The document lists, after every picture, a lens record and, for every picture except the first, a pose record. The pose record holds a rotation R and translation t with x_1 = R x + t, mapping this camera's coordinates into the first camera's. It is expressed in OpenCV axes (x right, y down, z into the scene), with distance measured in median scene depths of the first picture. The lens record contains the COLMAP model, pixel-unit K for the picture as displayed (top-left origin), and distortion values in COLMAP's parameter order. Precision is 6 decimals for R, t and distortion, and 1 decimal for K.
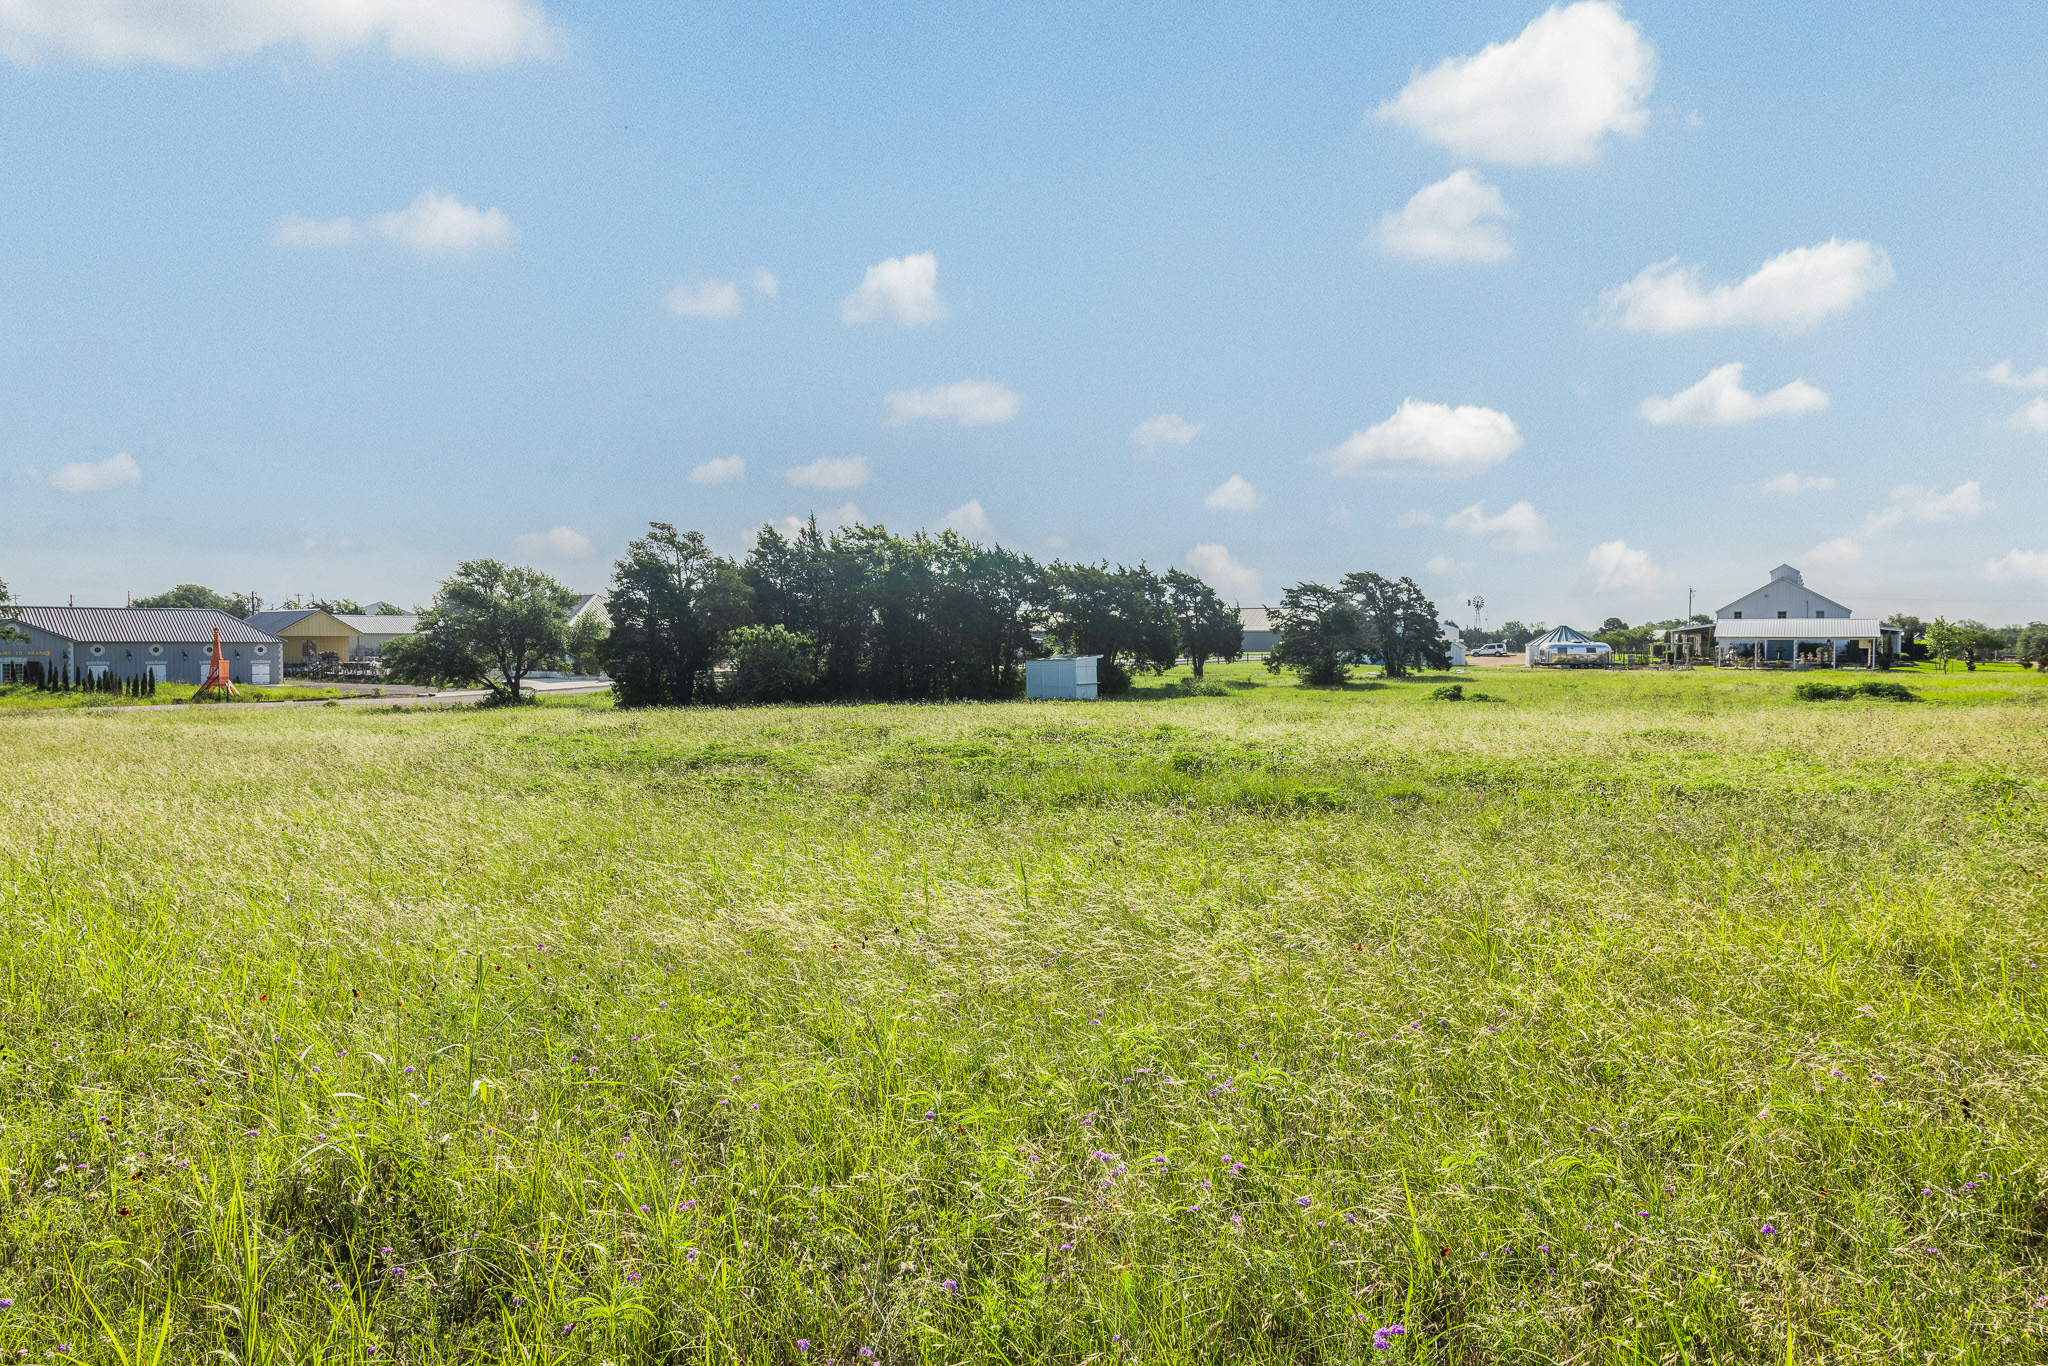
lens RADIAL K [[1388.5, 0, 1024.0], [0, 1388.5, 683.0], [0, 0, 1]] dist [0.003443, 0.001282]
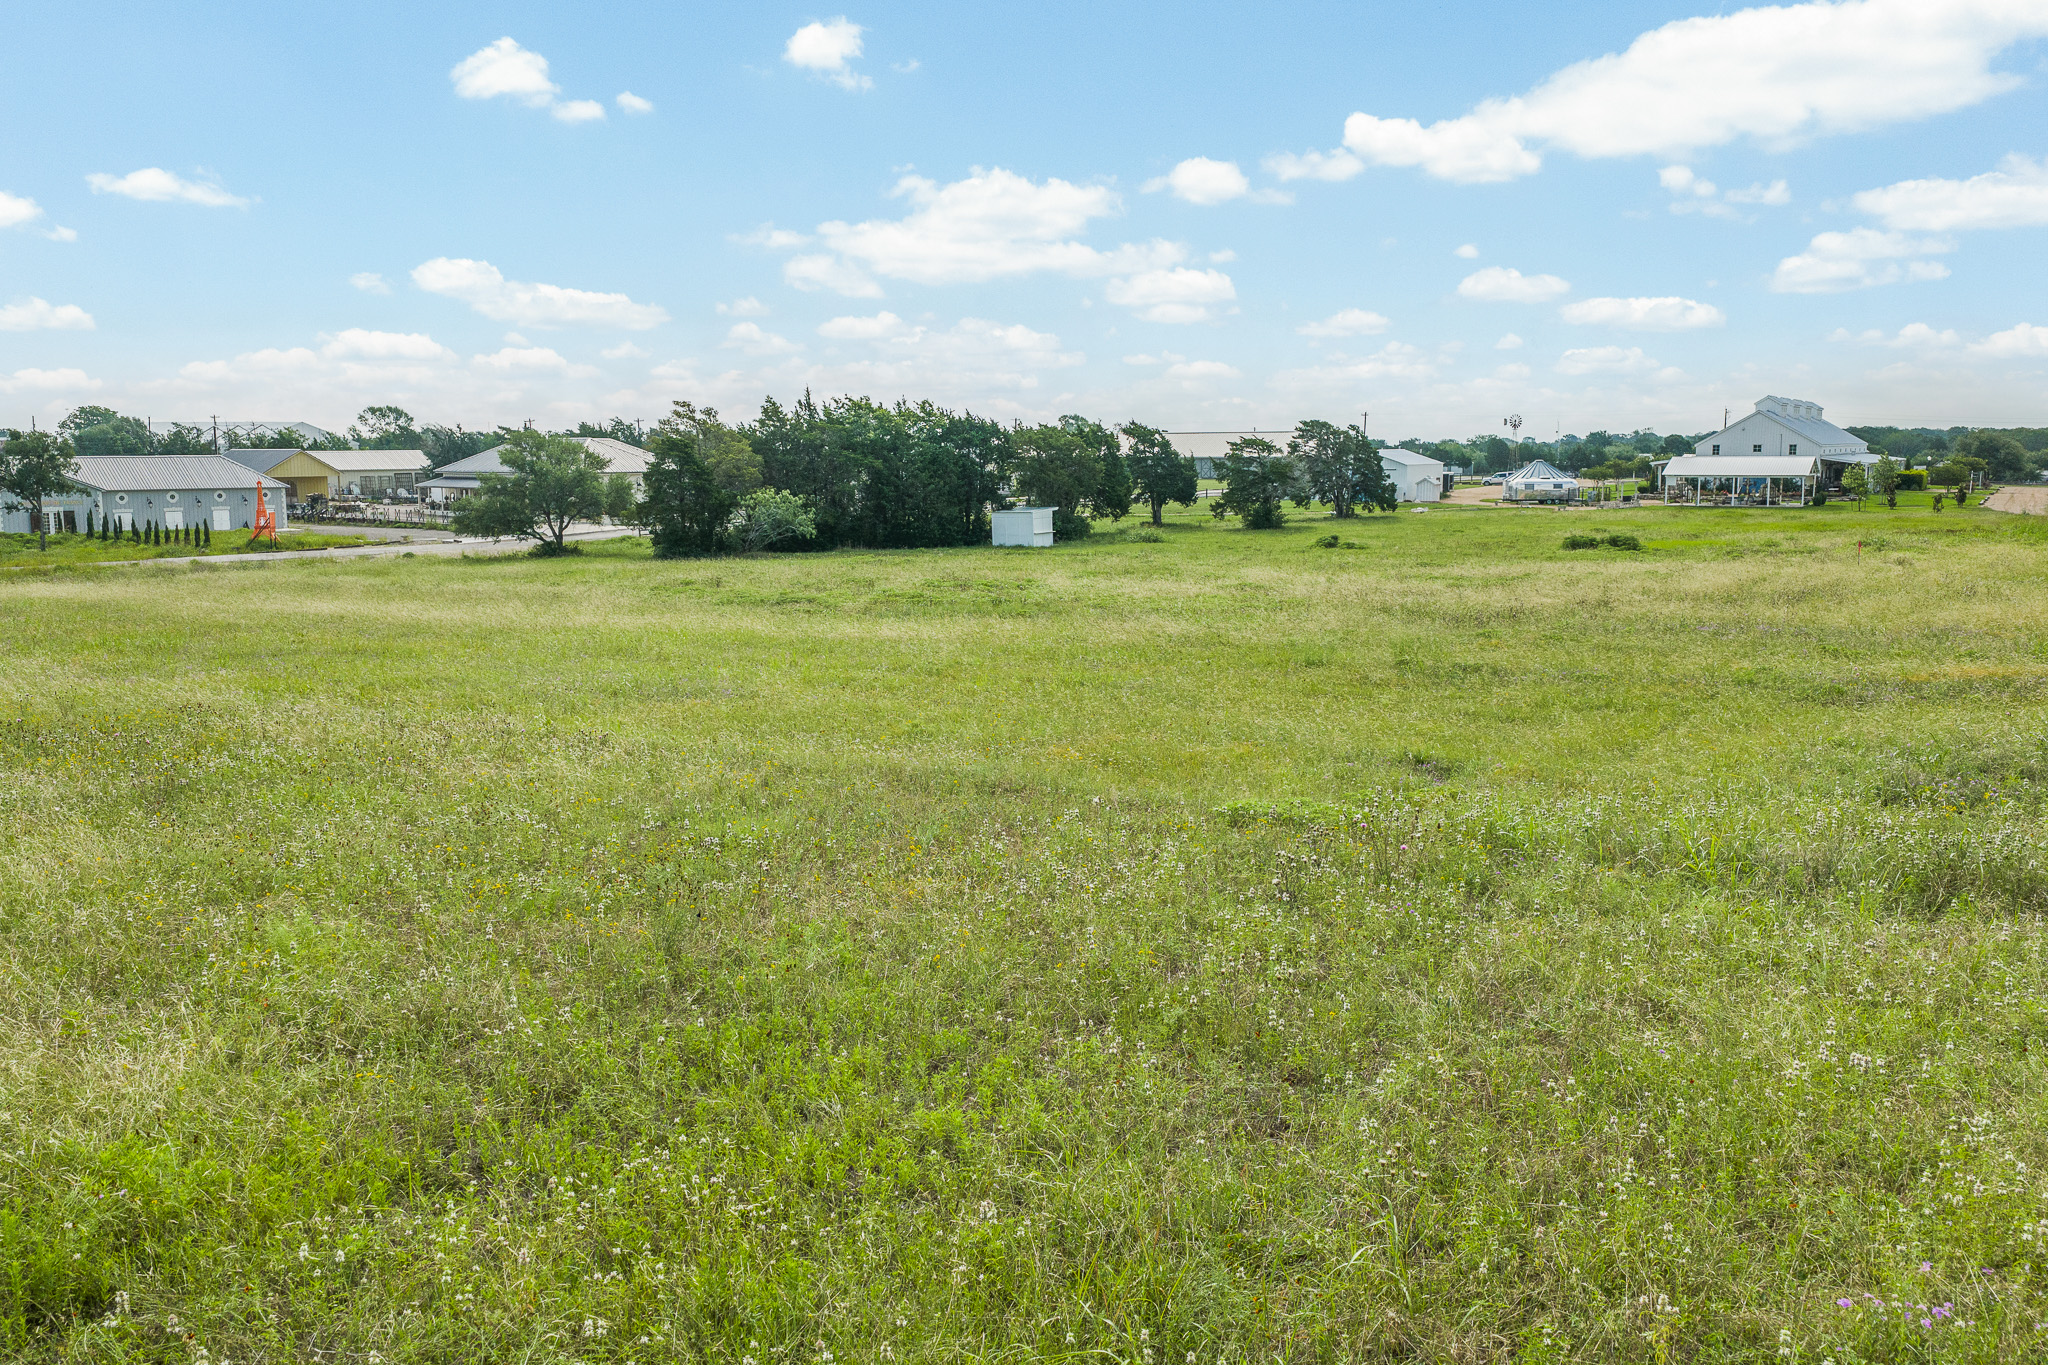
lens RADIAL K [[1698.2, 0, 1024.0], [0, 1698.2, 682.5], [0, 0, 1]] dist [0.012590, -0.023806]
pose [[0.999898, -0.006392, -0.012736, 0.044881], [0.007720, 0.994215, 0.107127, -0.026726], [0.011978, -0.107214, 0.994164, -0.433236]]
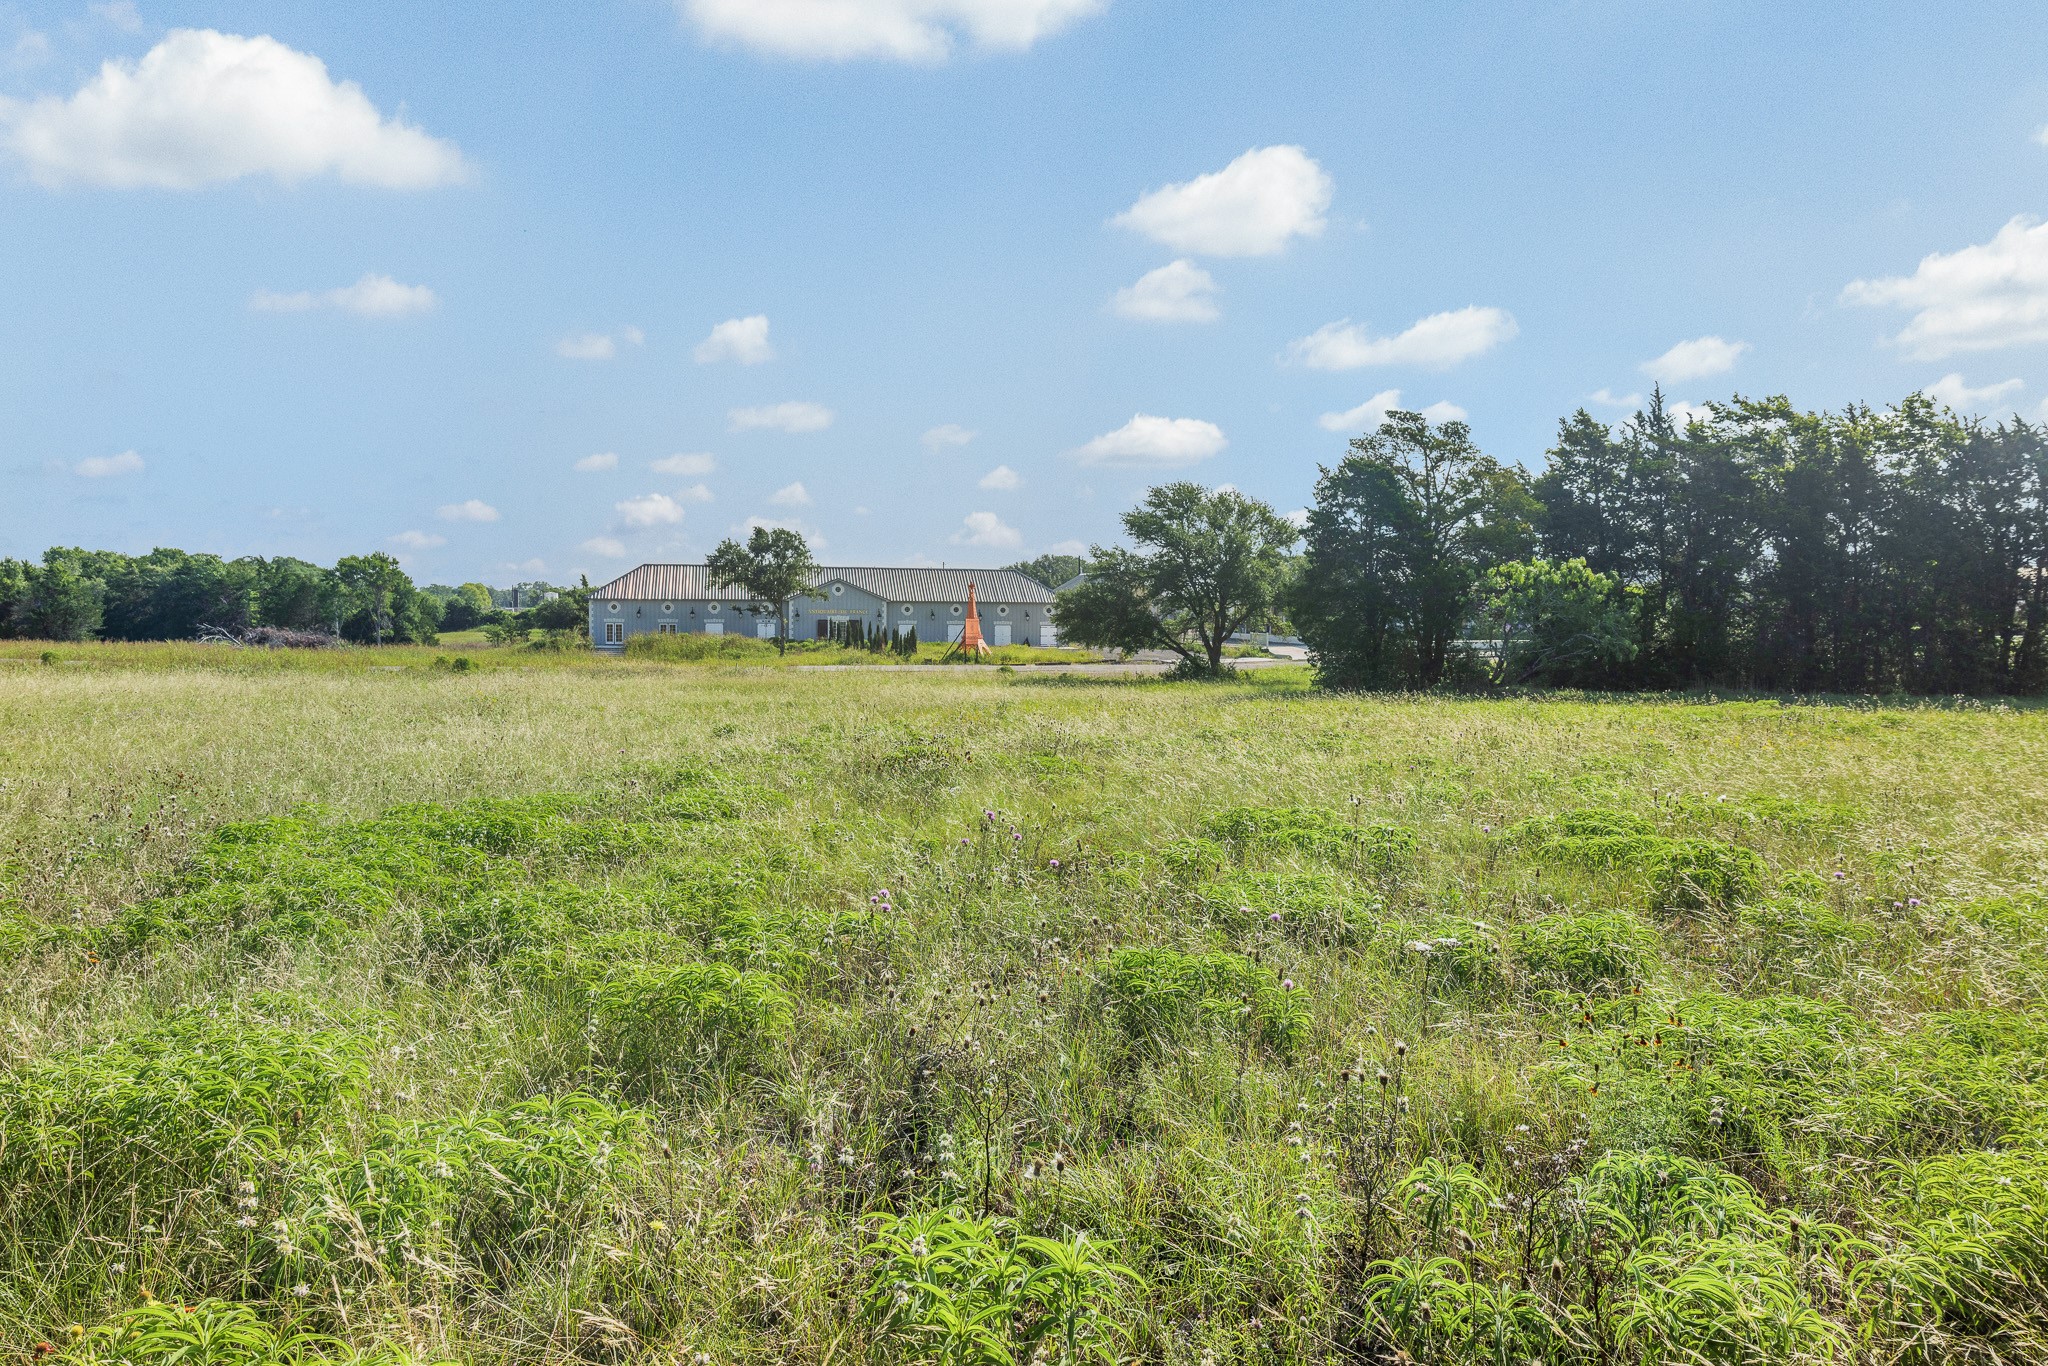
lens RADIAL K [[1388.5, 0, 1024.0], [0, 1388.5, 683.0], [0, 0, 1]] dist [0.003443, 0.001282]
pose [[0.823422, 0.033373, -0.566447, -0.028593], [-0.021147, 0.999380, 0.028140, -0.000465], [0.567035, -0.011193, 0.823618, 0.323778]]
